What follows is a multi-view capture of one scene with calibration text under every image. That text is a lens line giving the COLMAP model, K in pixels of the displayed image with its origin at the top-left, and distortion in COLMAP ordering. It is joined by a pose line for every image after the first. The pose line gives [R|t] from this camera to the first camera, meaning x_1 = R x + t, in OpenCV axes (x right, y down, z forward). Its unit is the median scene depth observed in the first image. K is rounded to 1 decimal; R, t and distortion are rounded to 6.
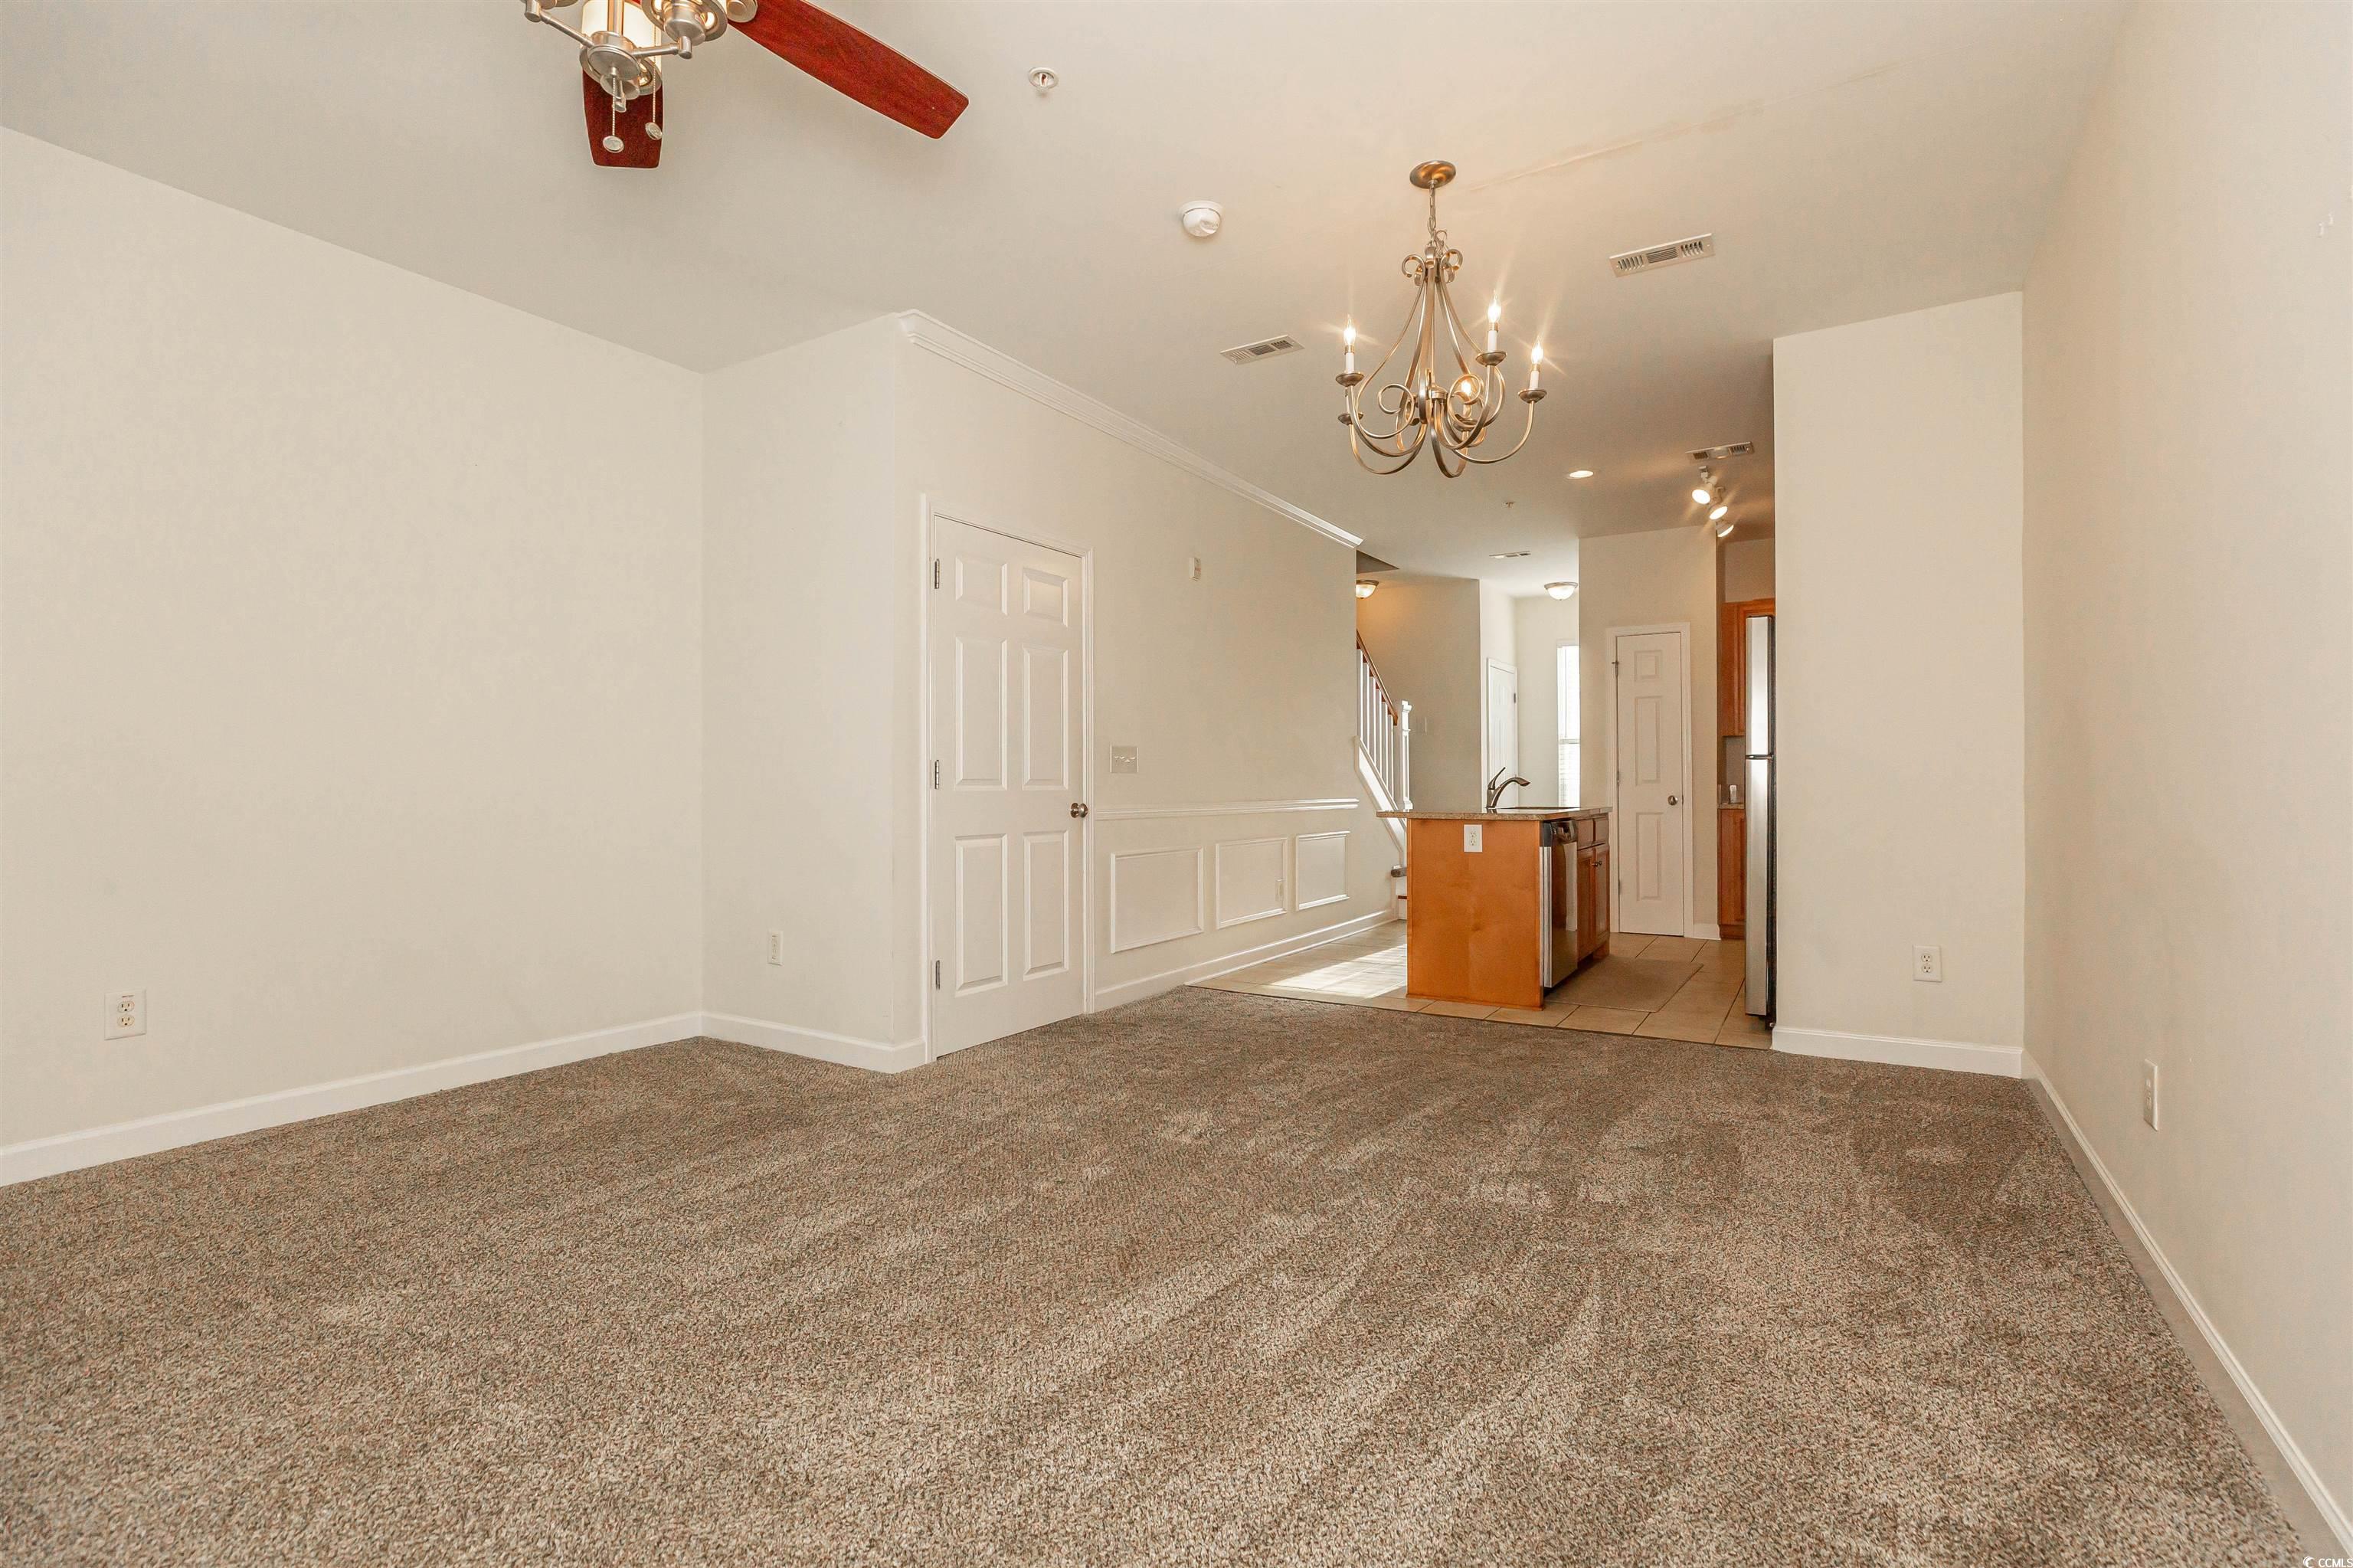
lens RADIAL K [[1069.0, 0, 1183.6], [0, 1069.0, 777.2], [0, 0, 1]] dist [-0.014335, 0.003342]
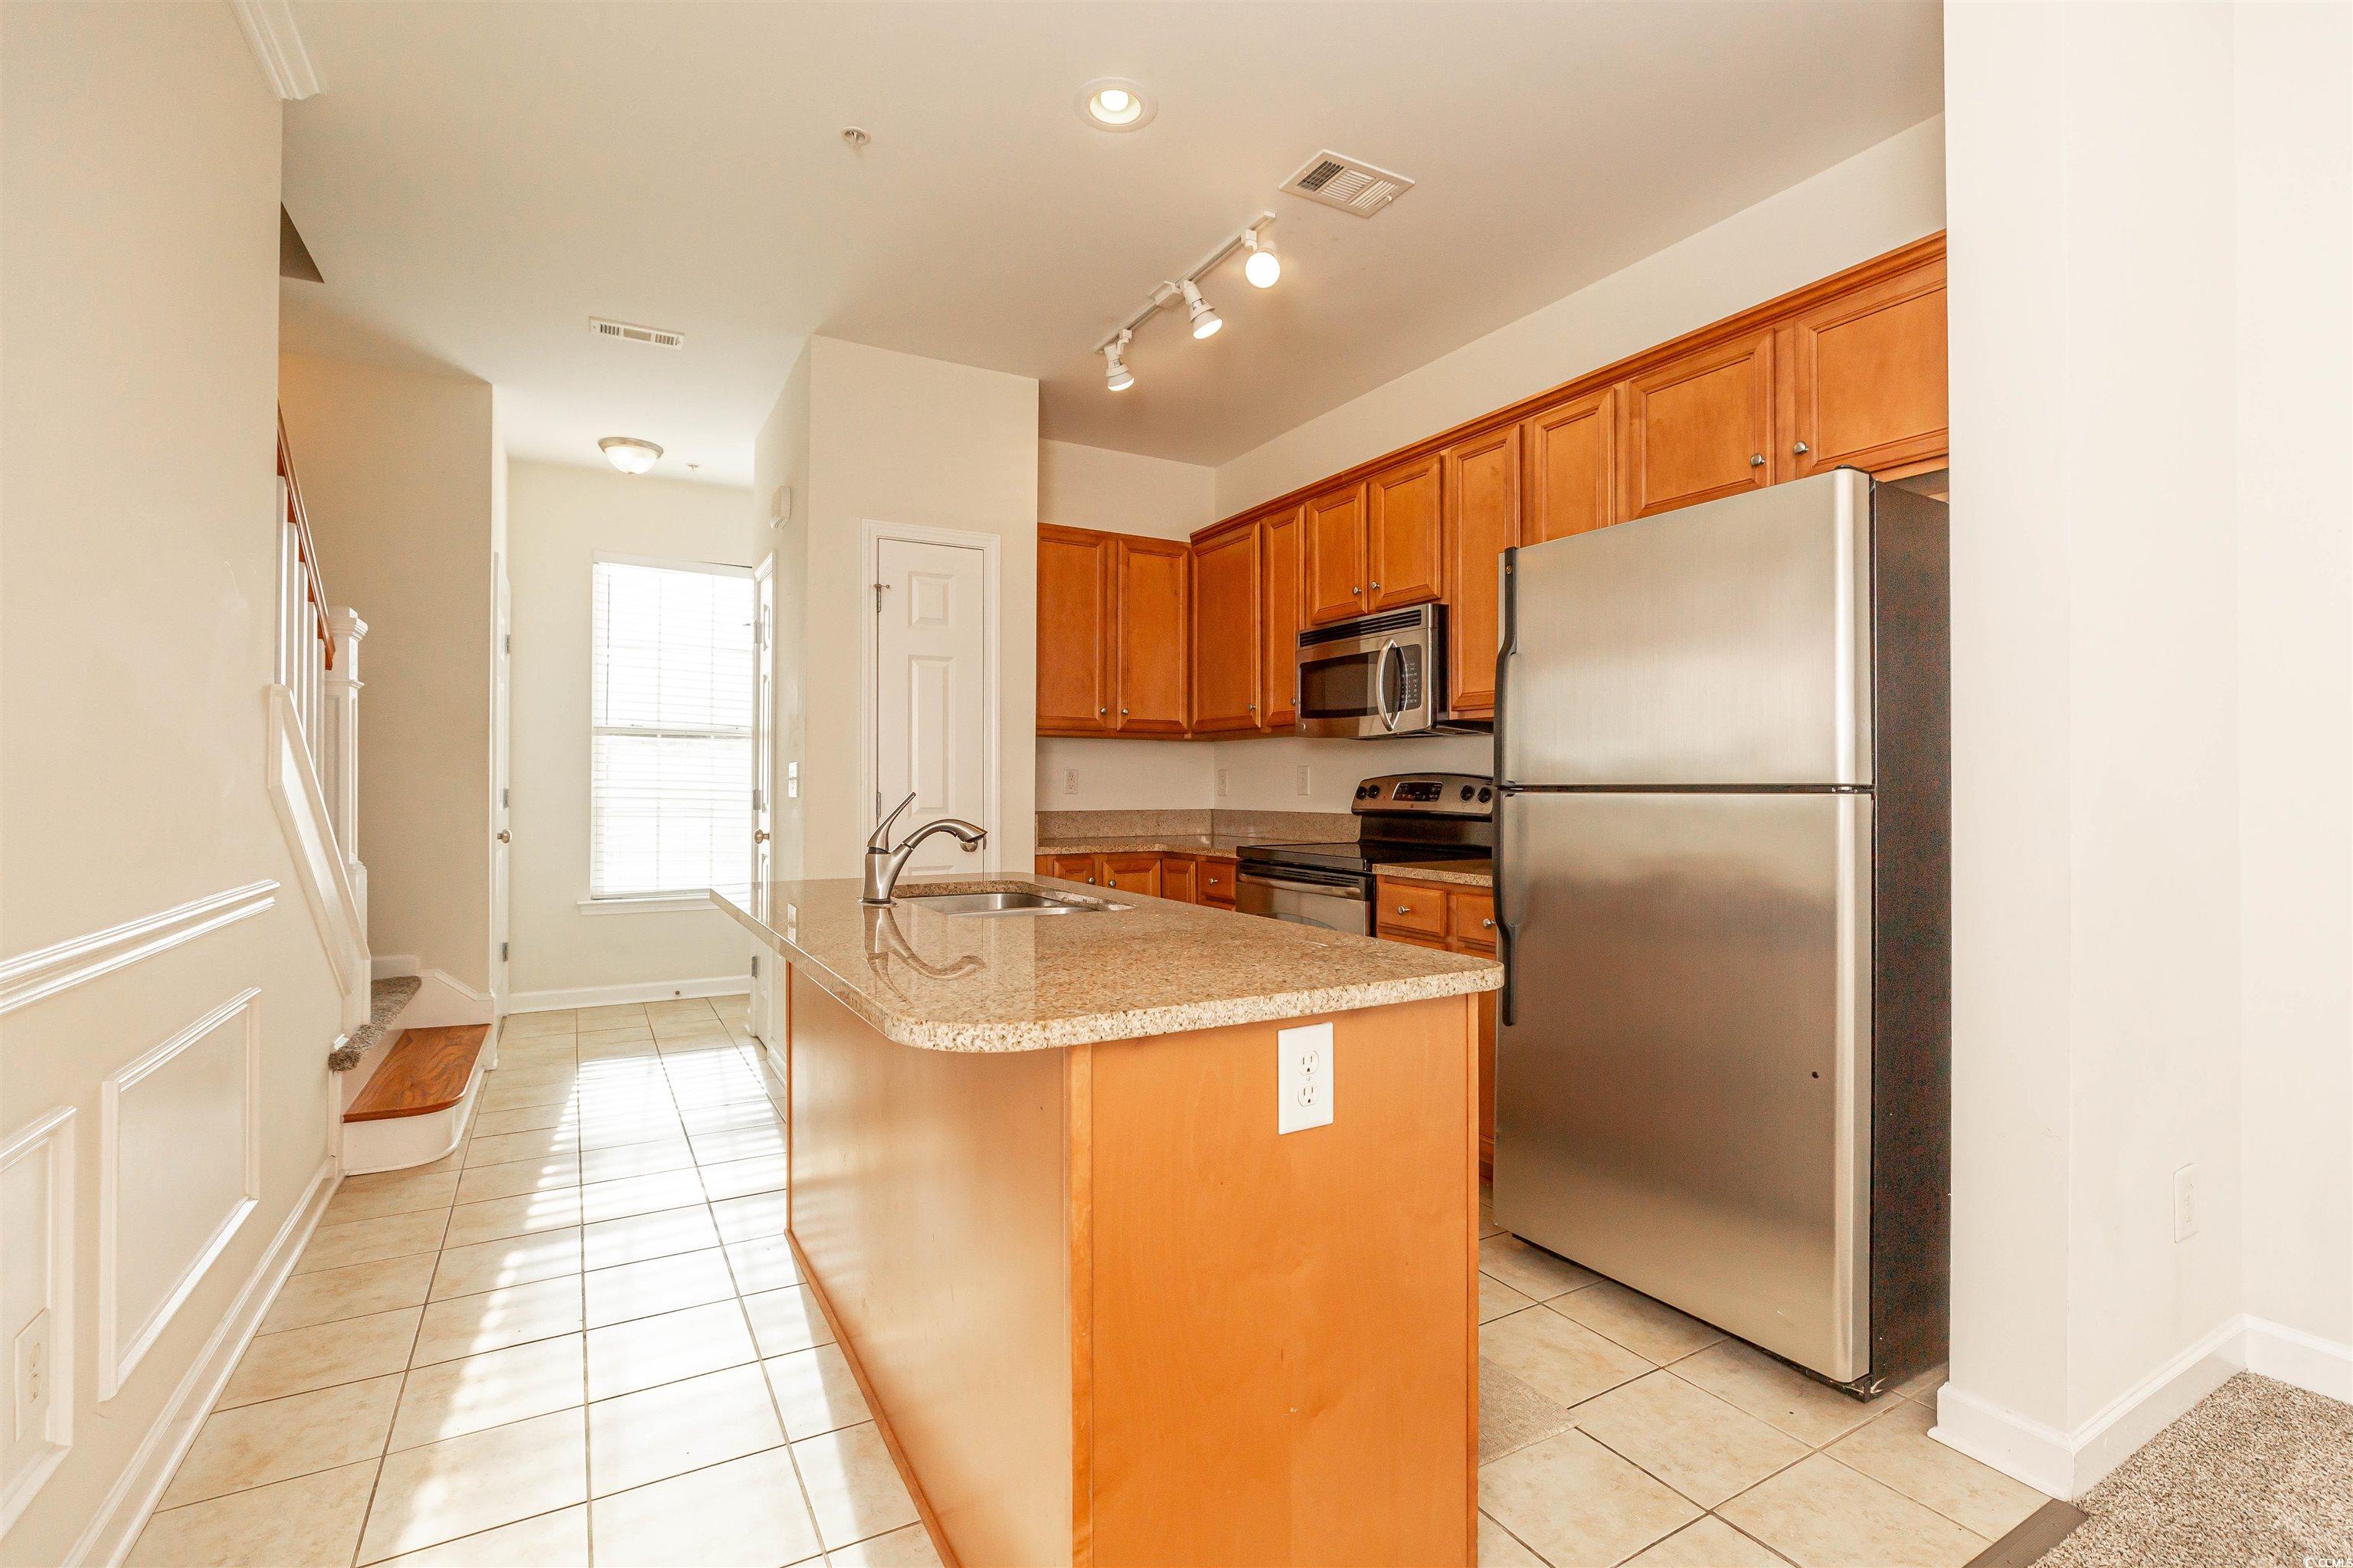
lens RADIAL K [[1069.0, 0, 1191.5], [0, 1069.0, 777.9], [0, 0, 1]] dist [-0.014335, 0.003342]
pose [[0.478997, 0.009429, 0.877766, 0.028756], [-0.009564, 0.999939, -0.005523, -0.023538], [-0.877764, -0.005750, 0.479058, 1.290672]]
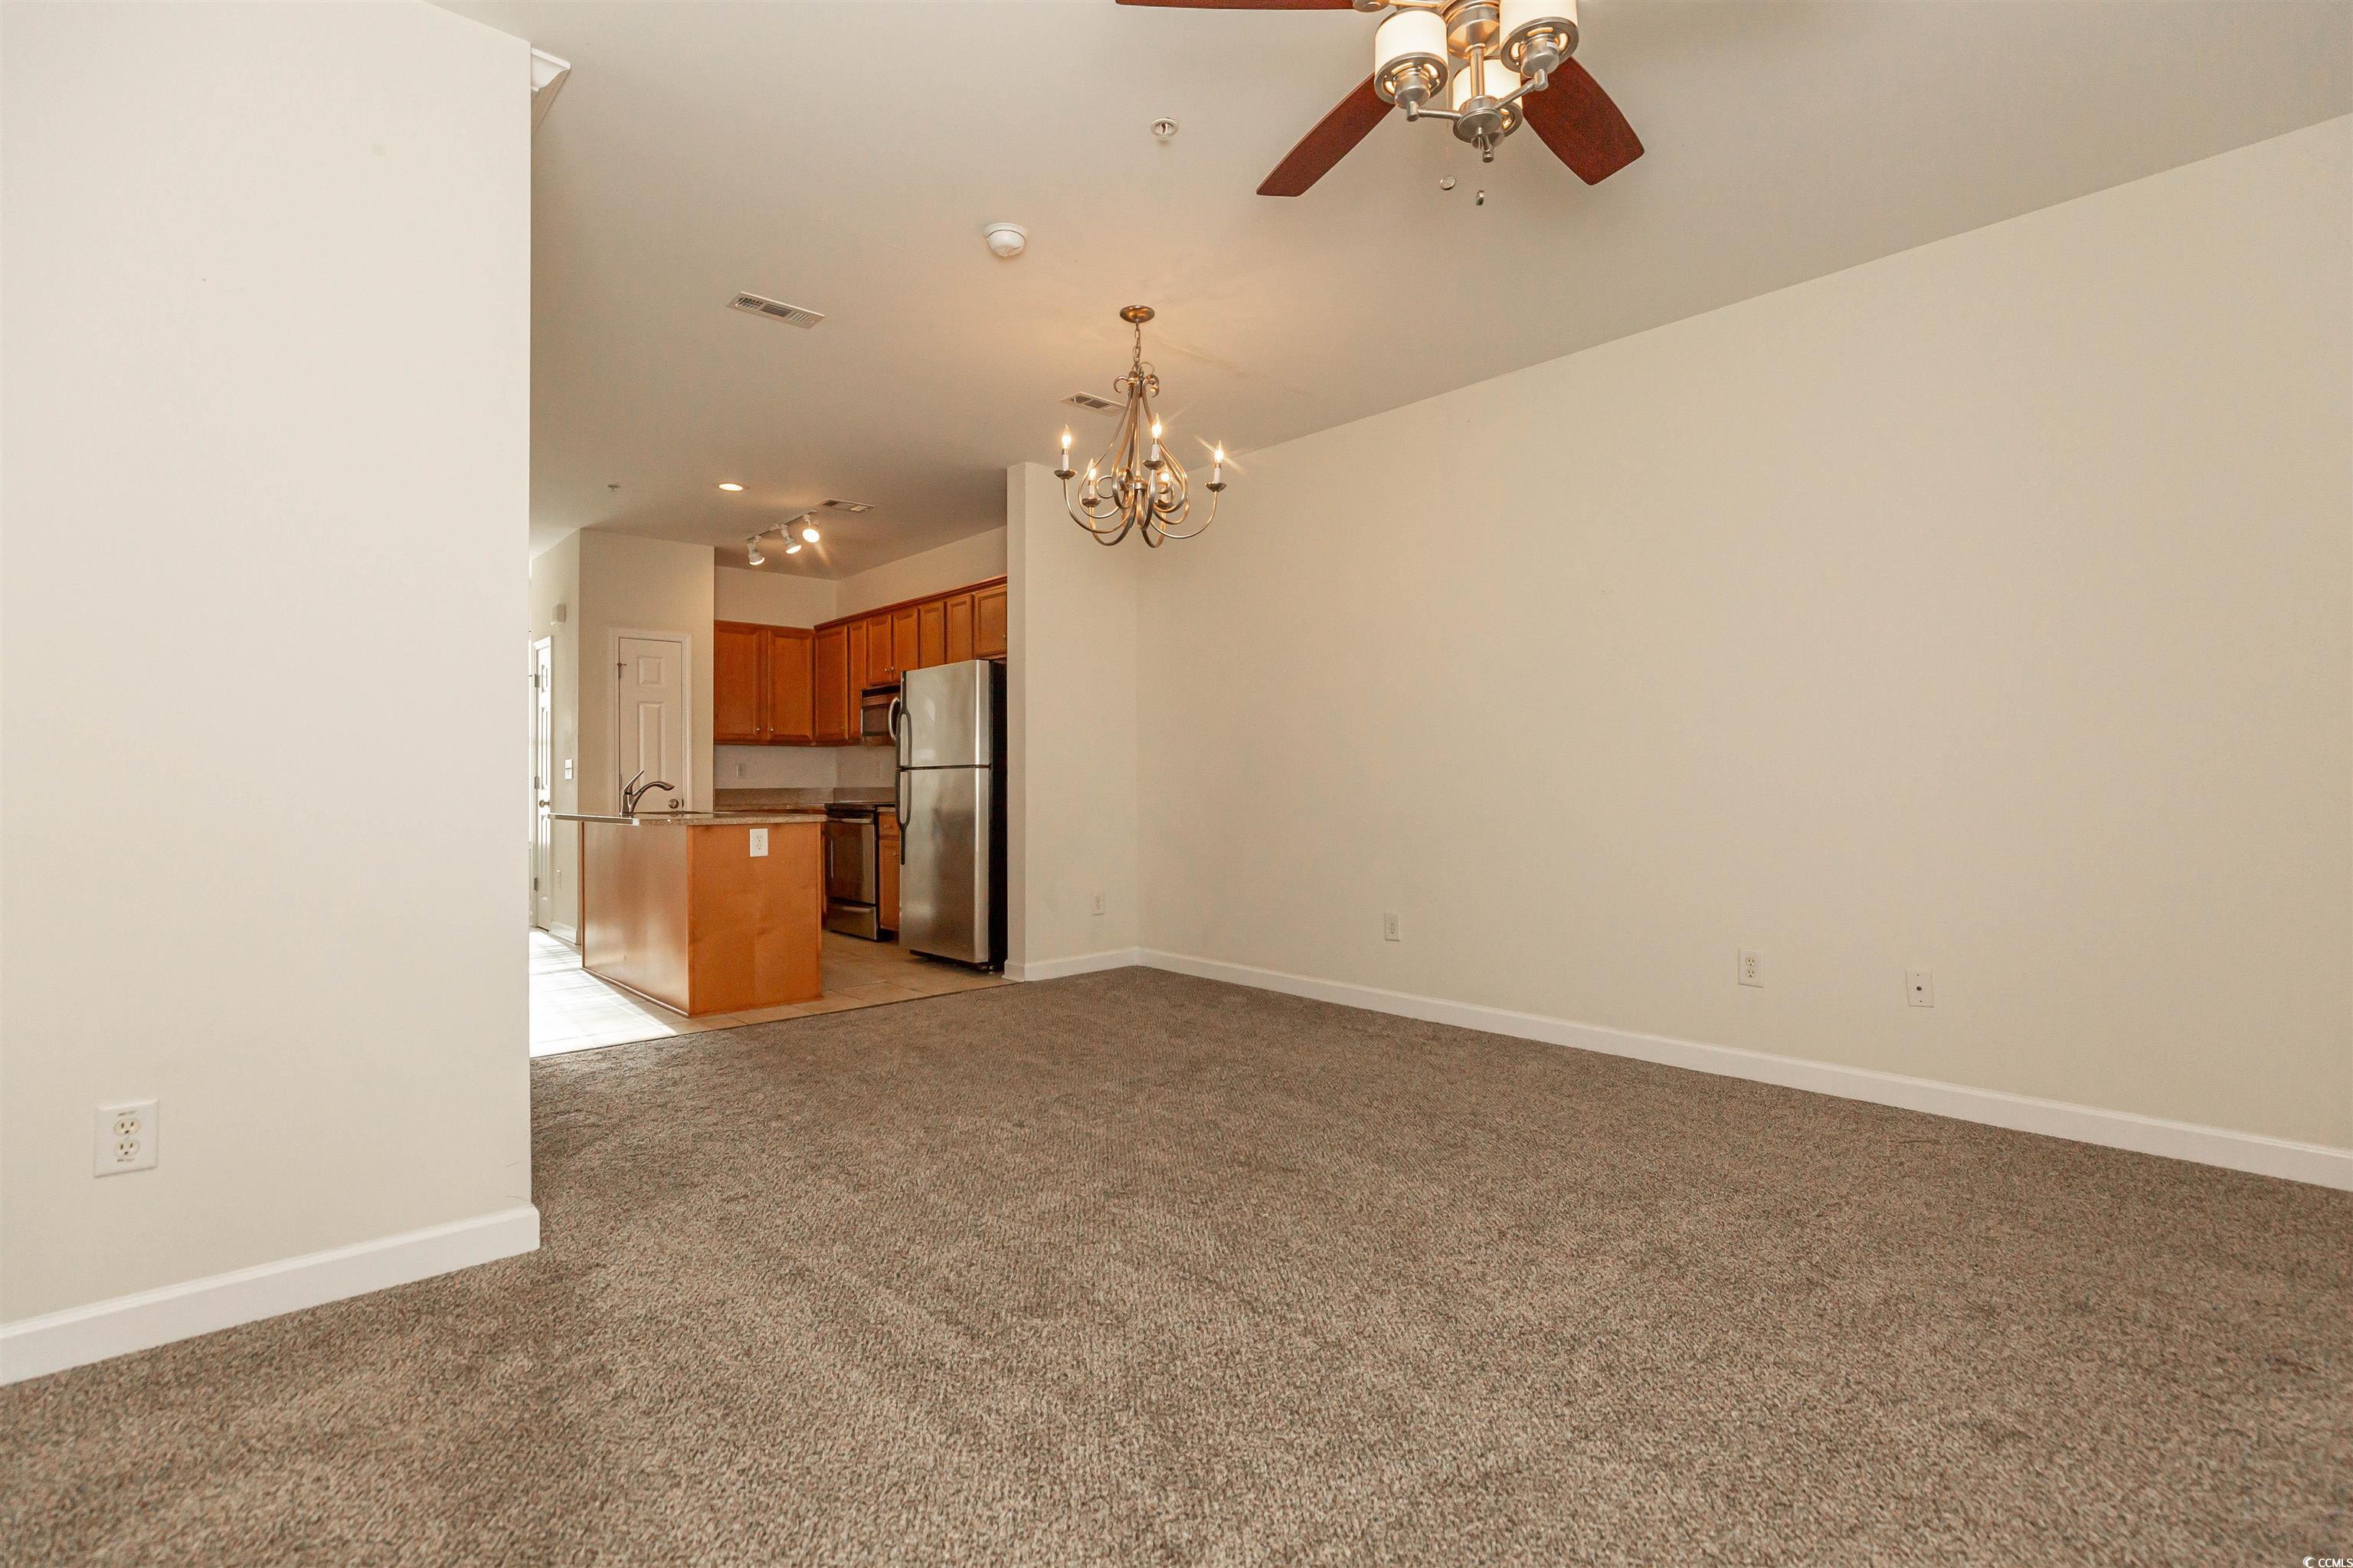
lens RADIAL K [[1069.0, 0, 1180.1], [0, 1069.0, 782.8], [0, 0, 1]] dist [-0.014335, 0.003342]
pose [[0.277306, 0.001001, 0.960781, -0.832317], [-0.002378, 0.999997, -0.000355, 0.001466], [-0.960779, -0.002186, 0.277308, 0.496142]]
